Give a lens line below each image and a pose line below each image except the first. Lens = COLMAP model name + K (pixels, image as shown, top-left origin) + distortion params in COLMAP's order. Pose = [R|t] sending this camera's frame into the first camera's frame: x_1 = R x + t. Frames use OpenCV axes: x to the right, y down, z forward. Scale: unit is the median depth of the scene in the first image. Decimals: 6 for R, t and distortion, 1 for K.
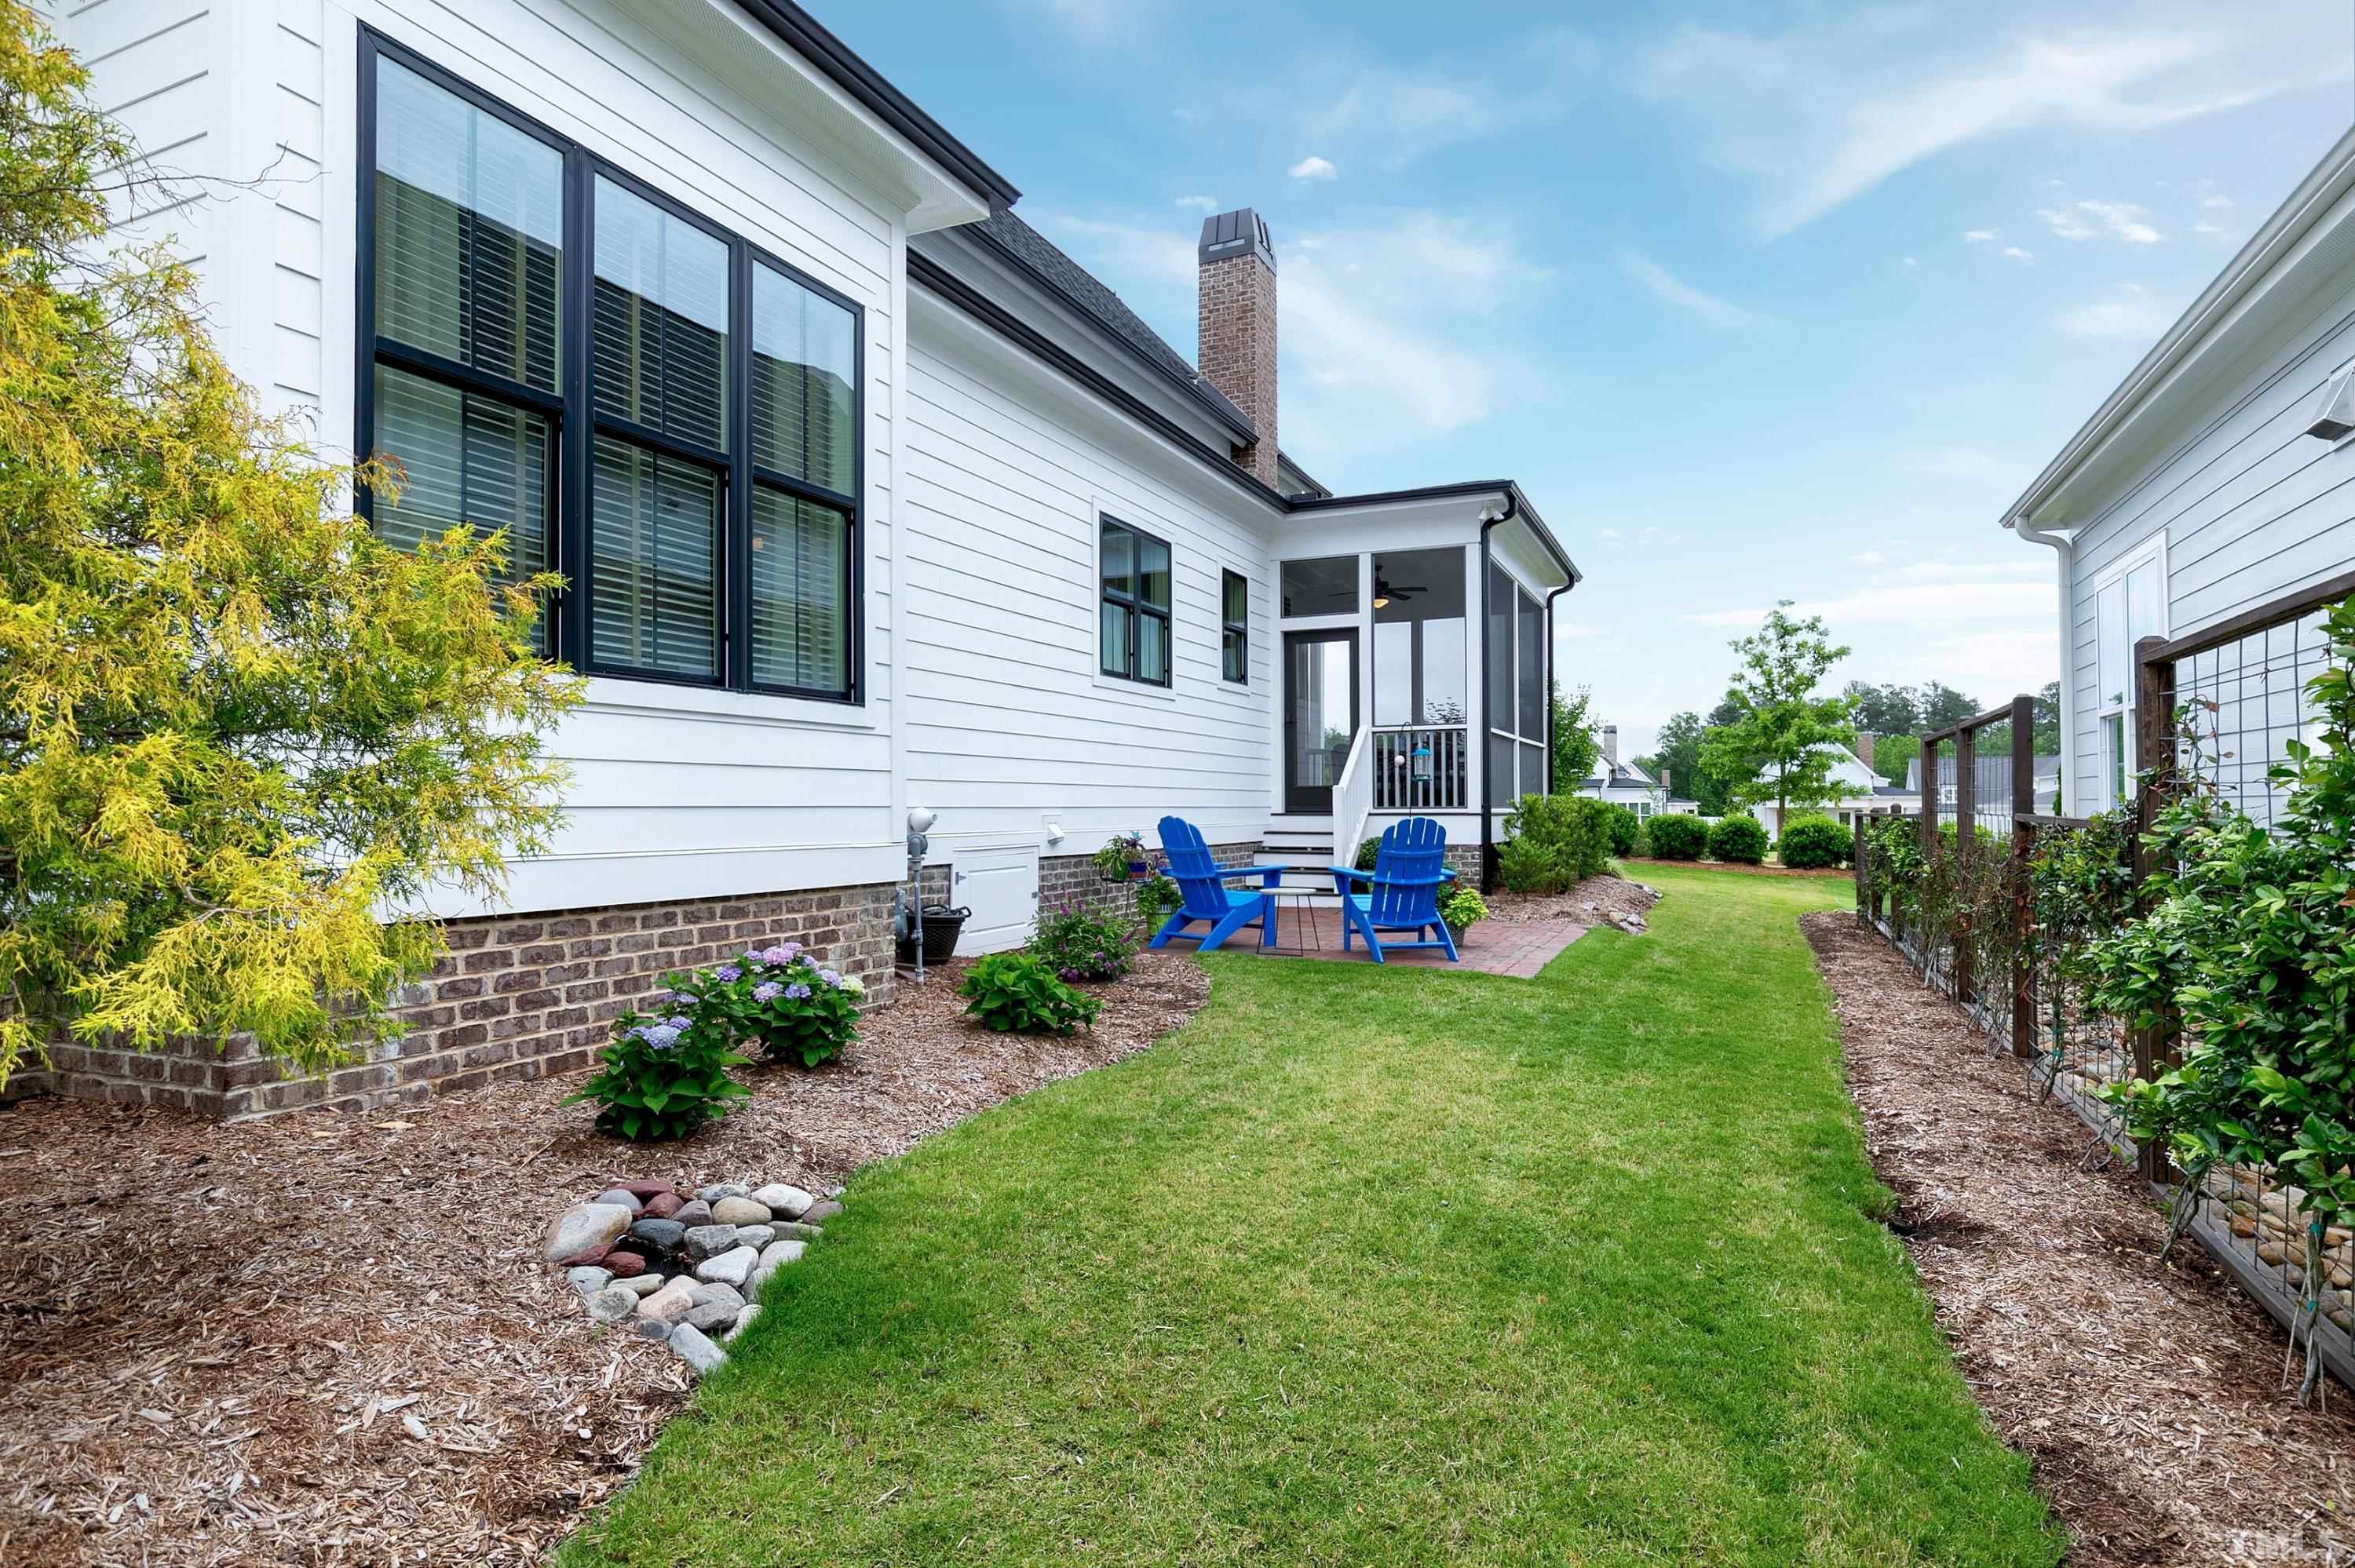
lens RADIAL K [[1229.9, 0, 1177.5], [0, 1229.9, 784.0], [0, 0, 1]] dist [0.000849, 0.001550]
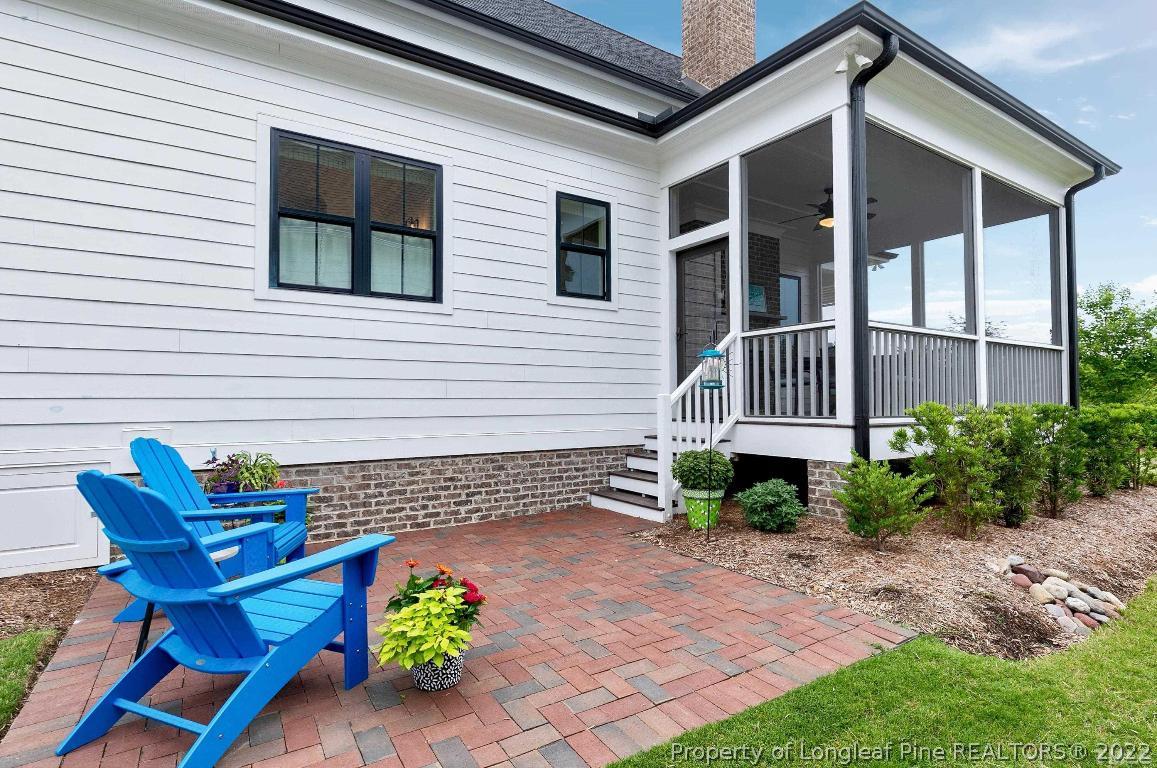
lens RADIAL K [[558.2, 0, 575.0], [0, 558.2, 386.3], [0, 0, 1]] dist [0.003319, 0.000573]
pose [[0.841015, -0.017822, -0.540718, 0.290700], [0.015064, 0.999841, -0.009526, -0.001901], [0.540802, -0.000134, 0.841150, 0.572748]]
